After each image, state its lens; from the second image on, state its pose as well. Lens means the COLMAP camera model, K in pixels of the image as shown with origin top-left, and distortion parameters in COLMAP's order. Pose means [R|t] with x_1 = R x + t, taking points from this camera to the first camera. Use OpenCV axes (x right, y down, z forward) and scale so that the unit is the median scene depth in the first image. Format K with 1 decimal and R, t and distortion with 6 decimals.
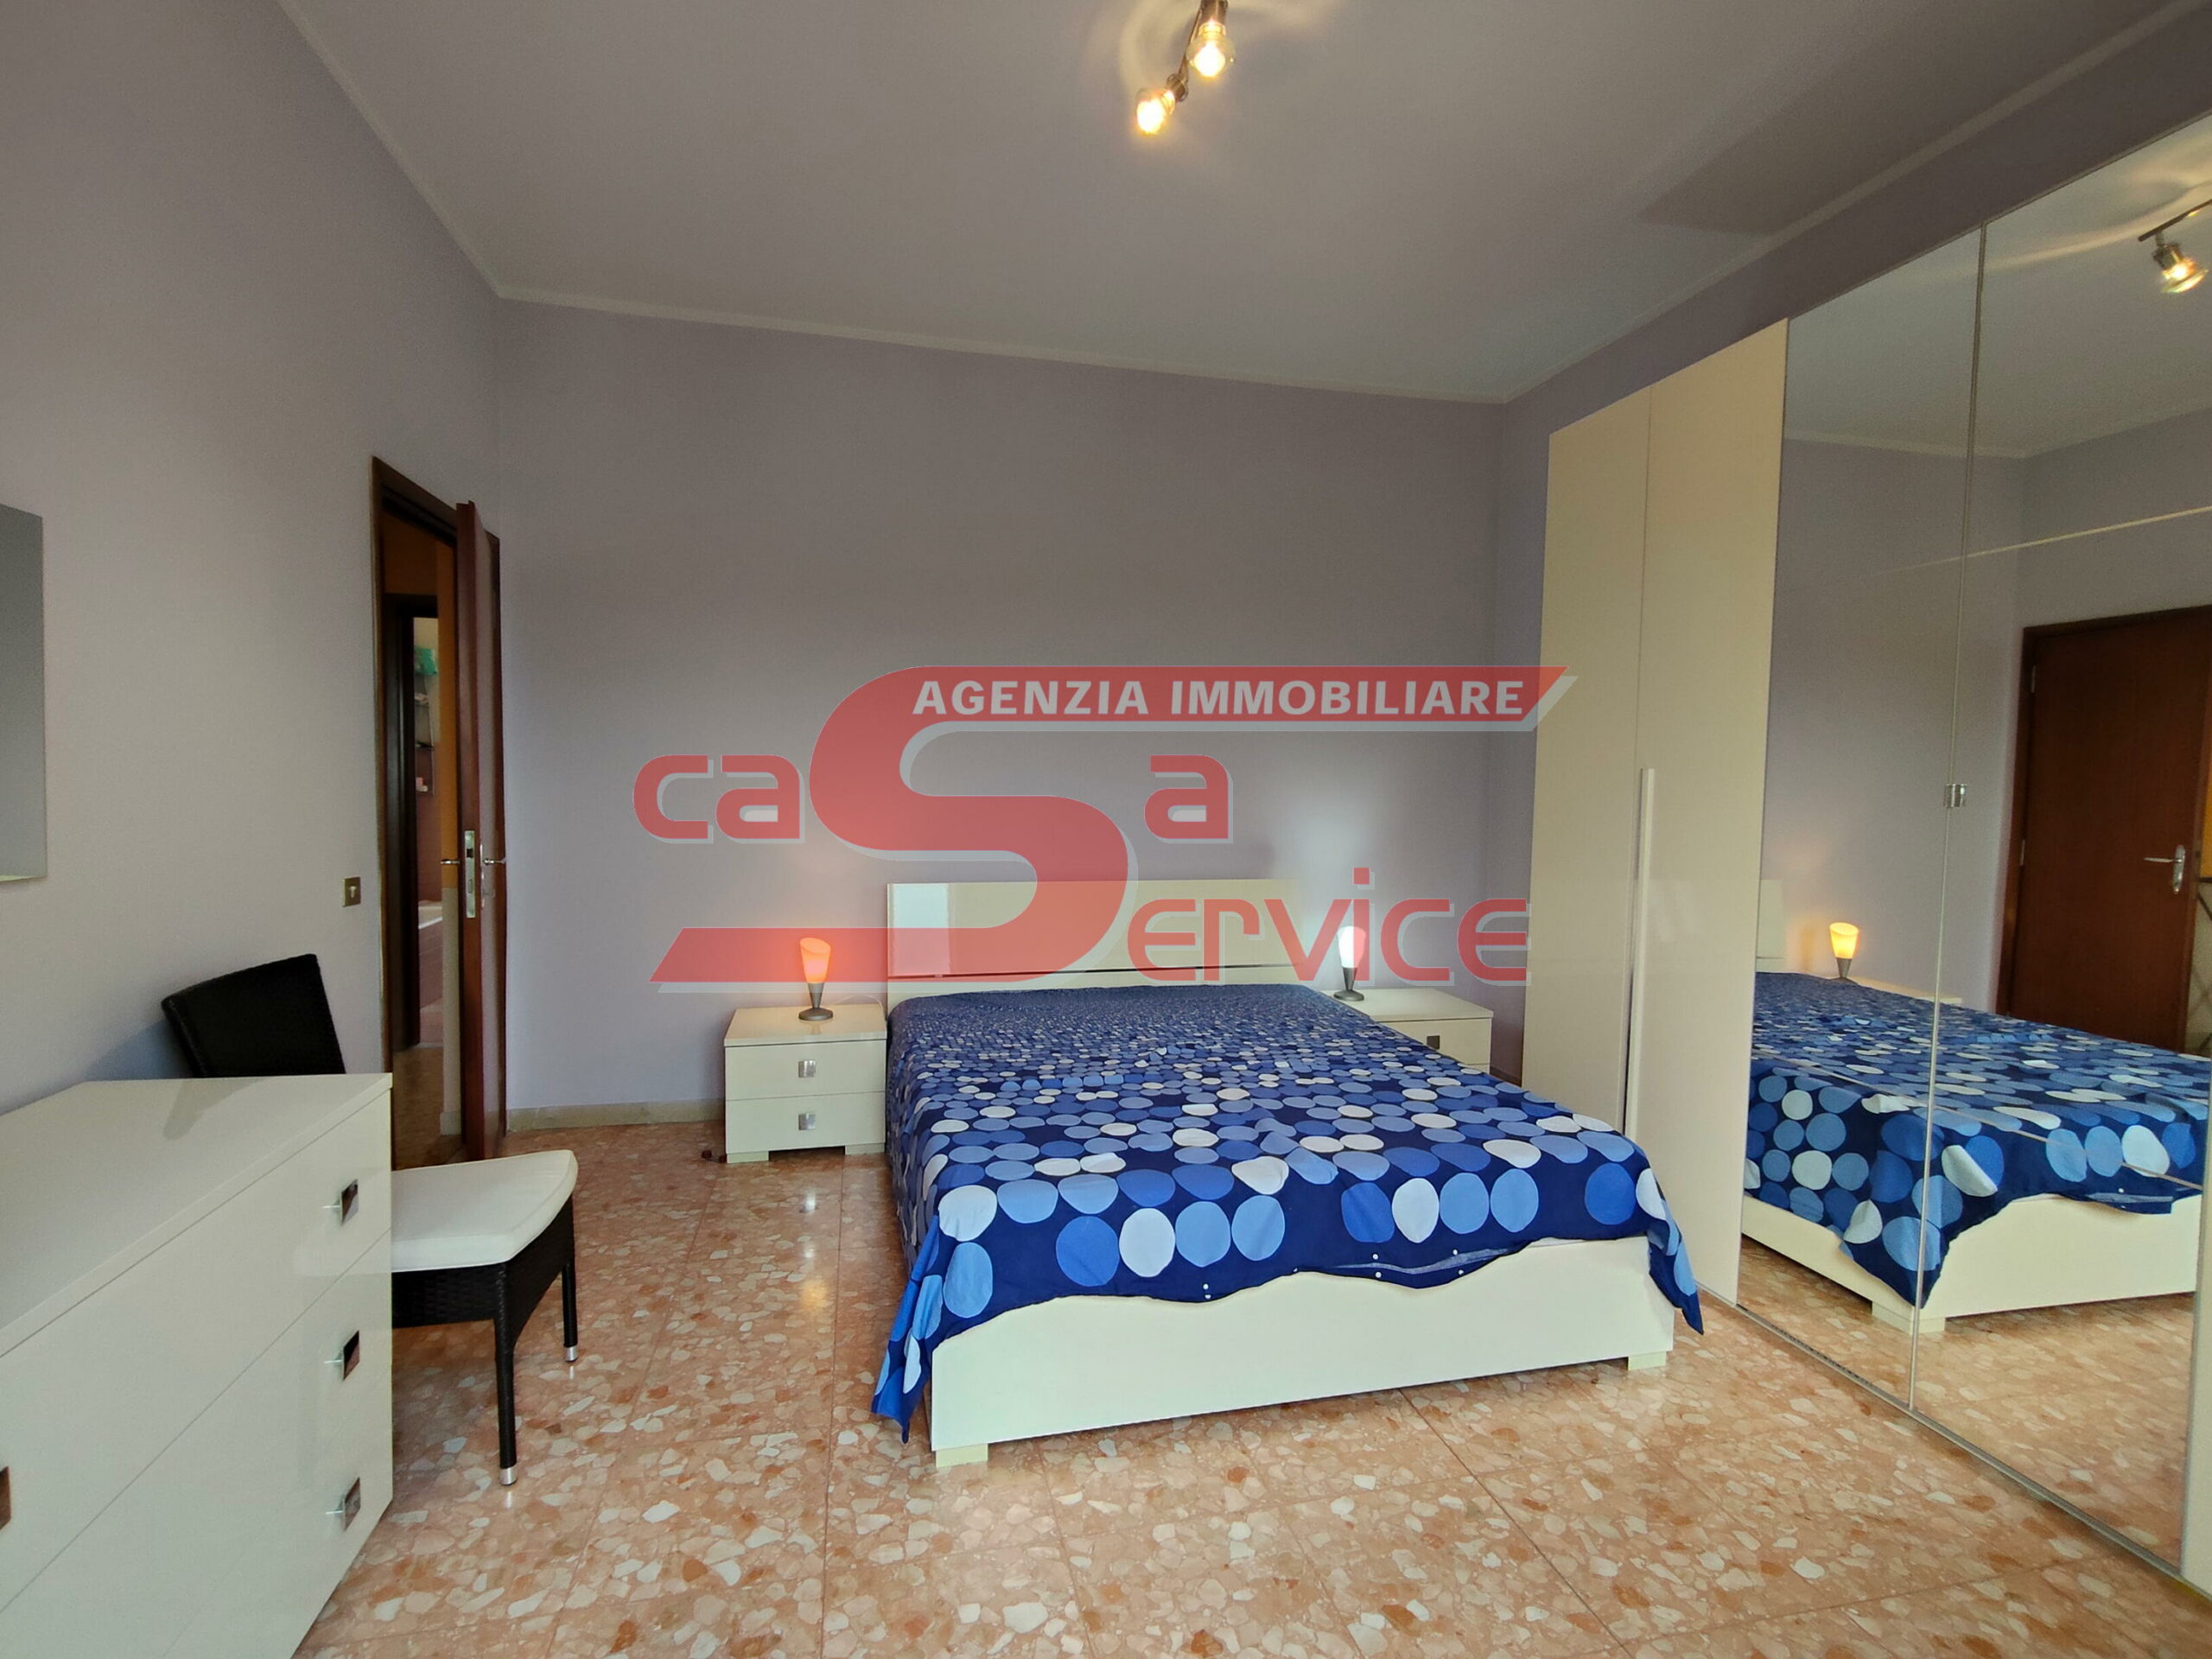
lens RADIAL K [[1031.0, 0, 1091.1], [0, 1031.0, 831.3], [0, 0, 1]] dist [-0.004566, 0.000217]
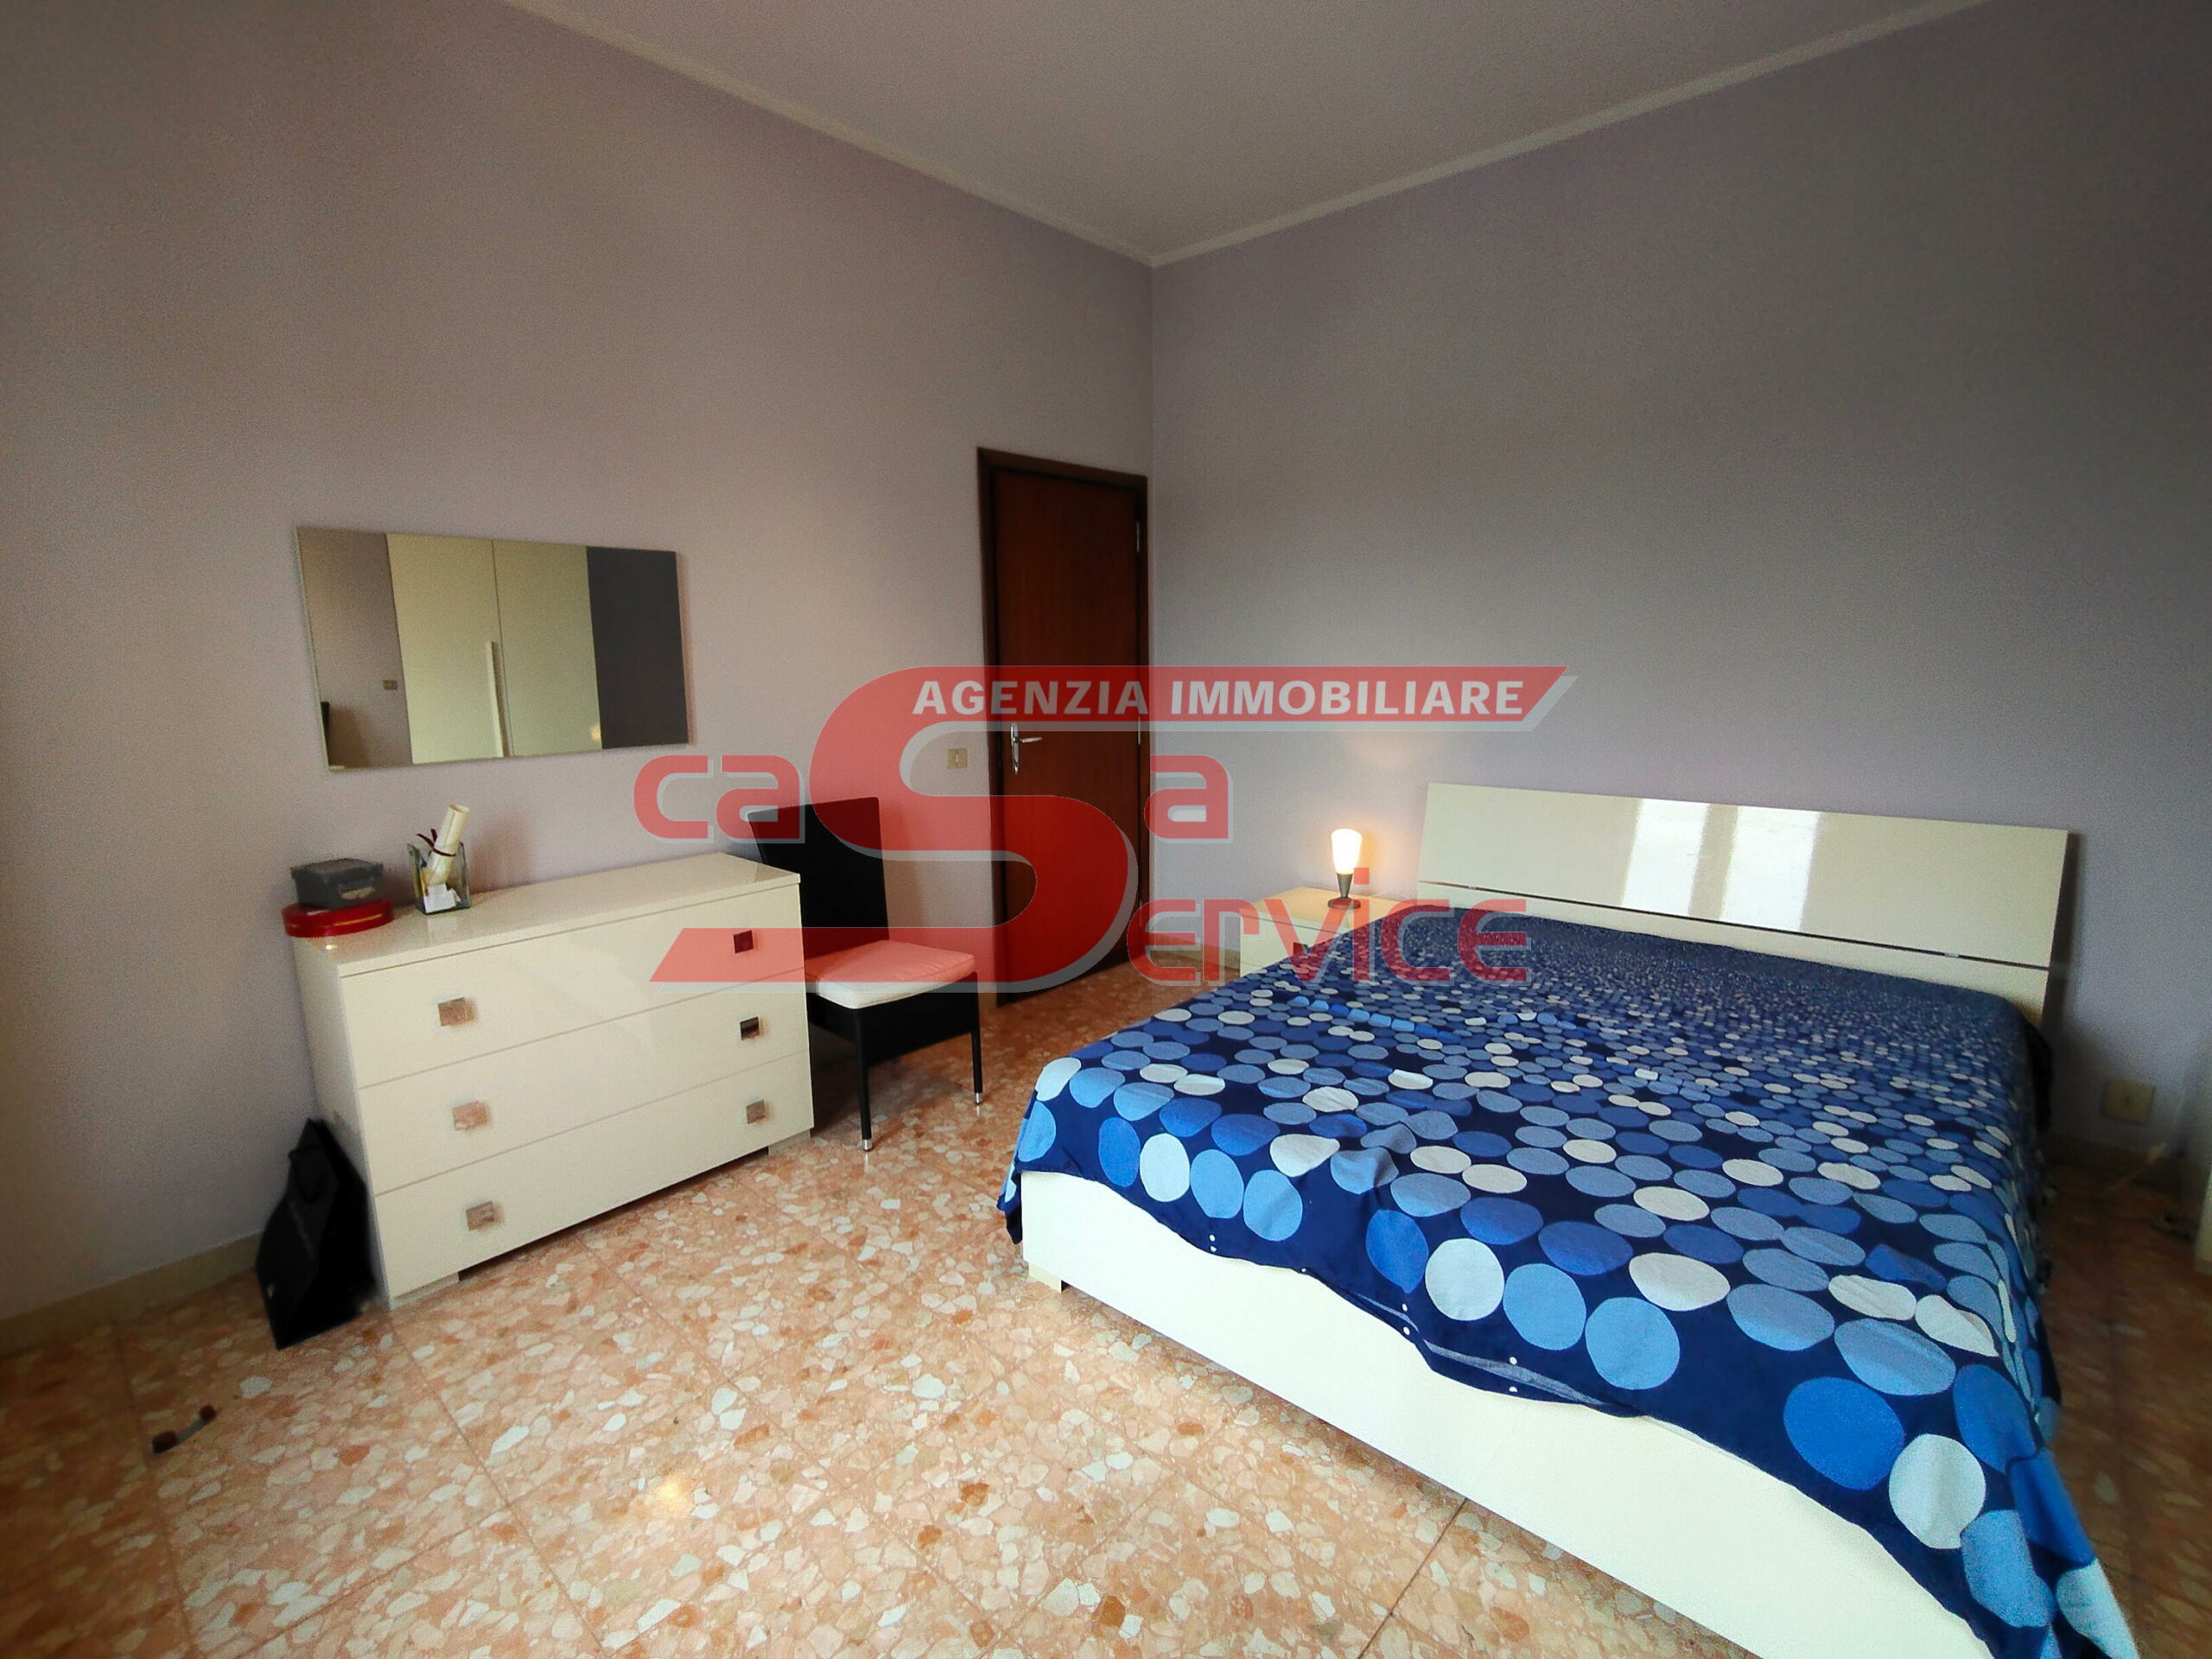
lens RADIAL K [[1031.0, 0, 1111.7], [0, 1031.0, 827.4], [0, 0, 1]] dist [-0.004566, 0.000217]
pose [[0.576347, 0.117178, -0.808761, 0.628383], [-0.019624, 0.991366, 0.129650, -0.040431], [0.816970, -0.058853, 0.573670, 0.329716]]
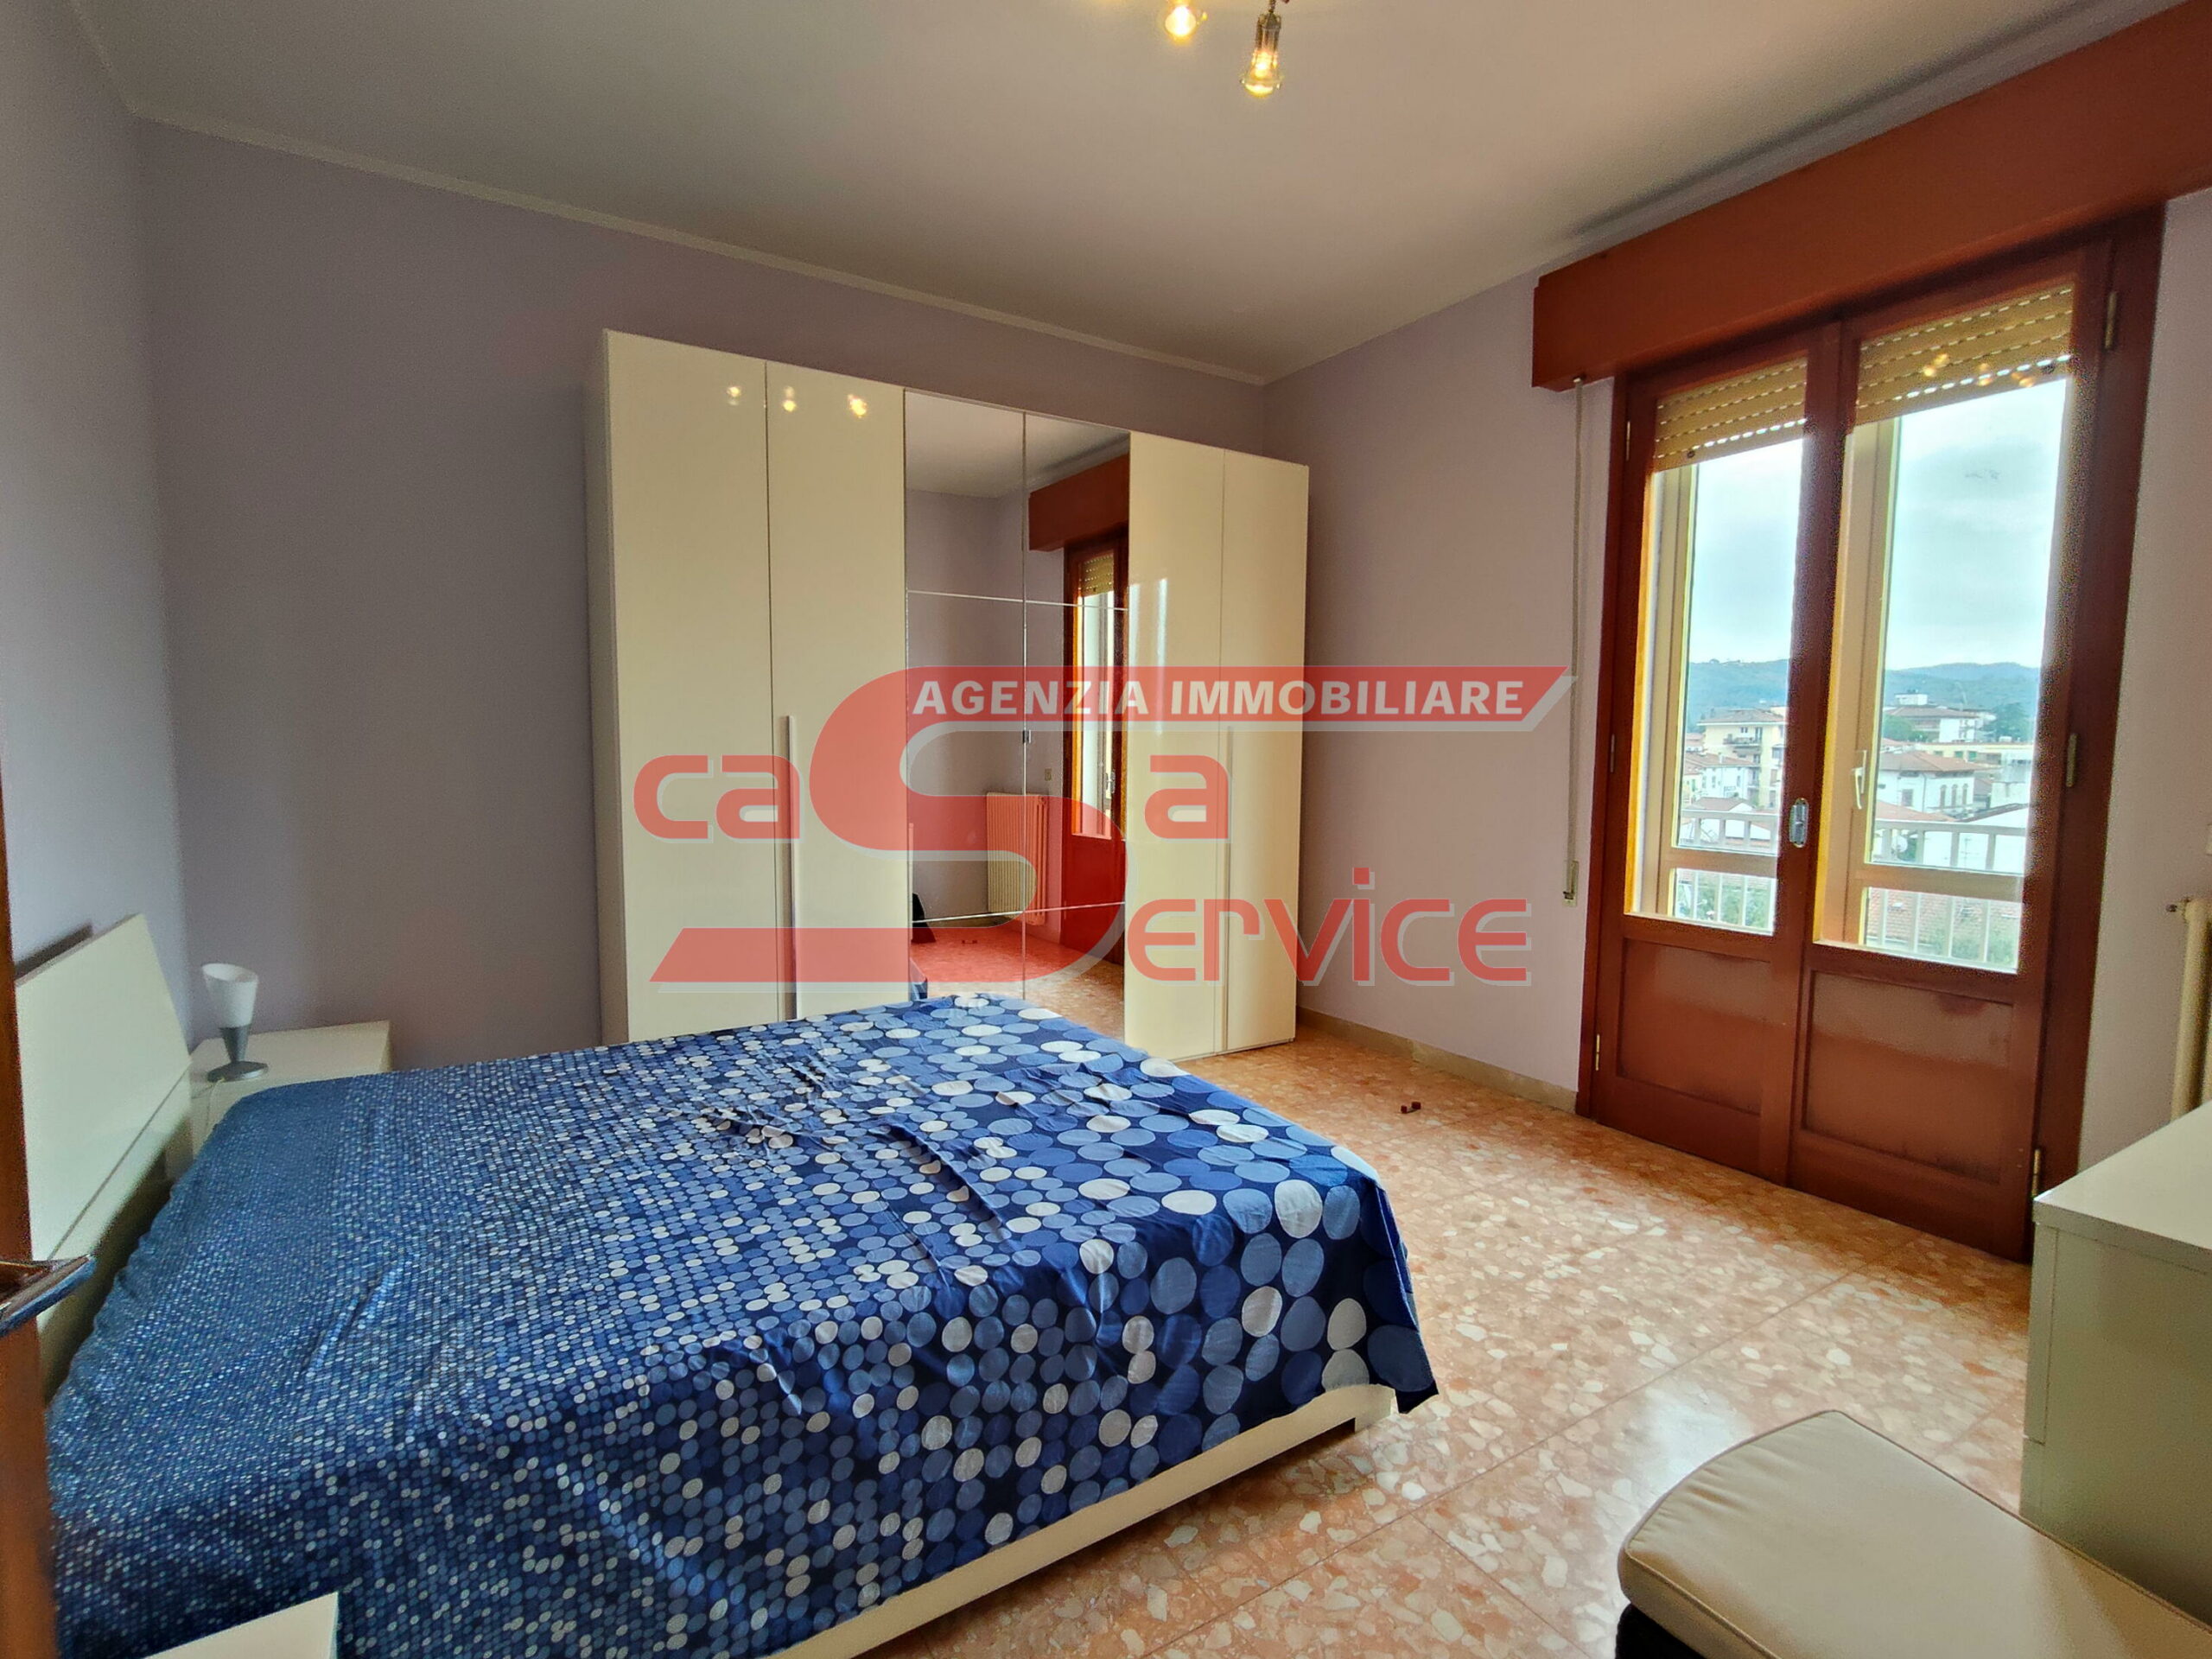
lens RADIAL K [[1031.0, 0, 1104.3], [0, 1031.0, 828.0], [0, 0, 1]] dist [-0.004566, 0.000217]
pose [[-0.323935, -0.096893, 0.941105, -0.743791], [0.038289, 0.992584, 0.115372, -0.063603], [-0.945304, 0.073407, -0.317823, 1.202921]]
